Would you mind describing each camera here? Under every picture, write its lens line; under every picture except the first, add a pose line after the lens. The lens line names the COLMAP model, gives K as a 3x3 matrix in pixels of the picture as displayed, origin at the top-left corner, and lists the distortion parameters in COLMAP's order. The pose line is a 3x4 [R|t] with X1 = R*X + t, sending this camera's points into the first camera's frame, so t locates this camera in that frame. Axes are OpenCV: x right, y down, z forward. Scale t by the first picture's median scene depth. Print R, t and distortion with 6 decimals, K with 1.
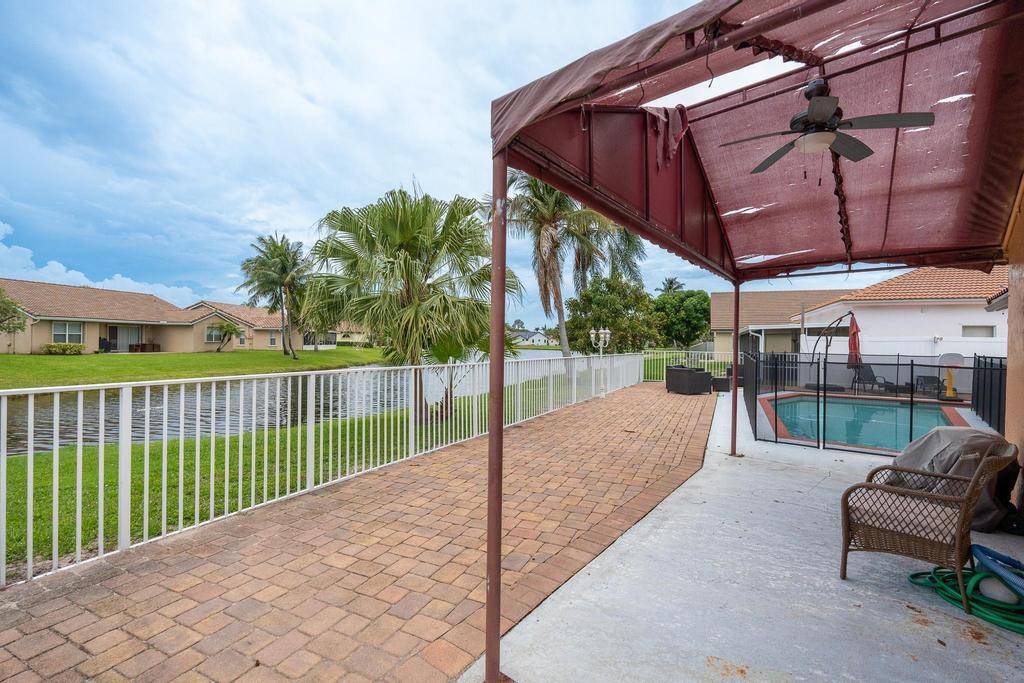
lens RADIAL K [[449.8, 0, 512.0], [0, 449.8, 341.5], [0, 0, 1]] dist [0.001323, 0.000280]
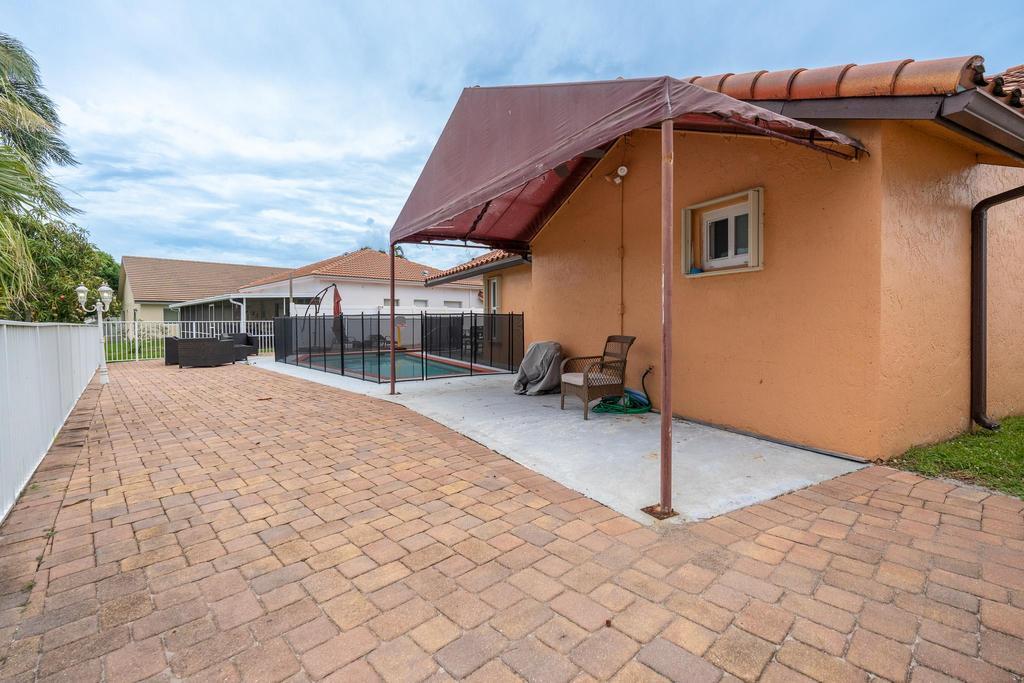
lens RADIAL K [[449.8, 0, 512.0], [0, 449.8, 341.5], [0, 0, 1]] dist [0.001323, 0.000280]
pose [[0.363727, -0.059133, 0.929627, -0.148174], [0.012973, 0.998208, 0.058419, 0.017591], [-0.931415, -0.009188, 0.363842, 0.095830]]
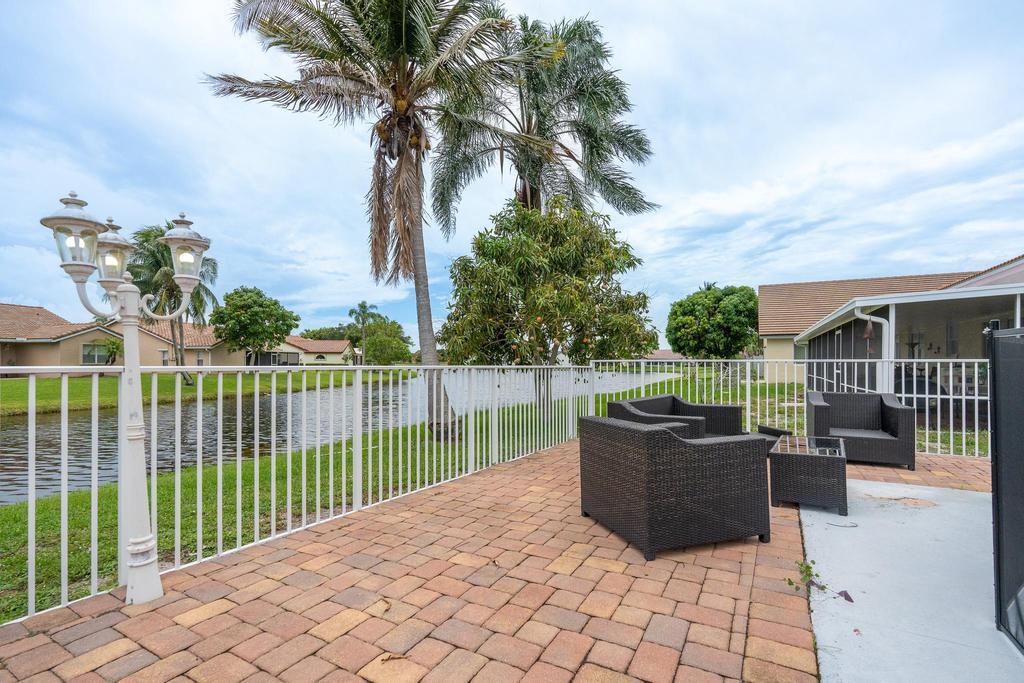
lens RADIAL K [[430.0, 0, 511.7], [0, 430.0, 350.1], [0, 0, 1]] dist [-0.007738, -0.000116]
pose [[0.993767, -0.017746, -0.110055, 0.255837], [0.014062, 0.999317, -0.034161, 0.021726], [0.110586, 0.032401, 0.993338, 0.575824]]
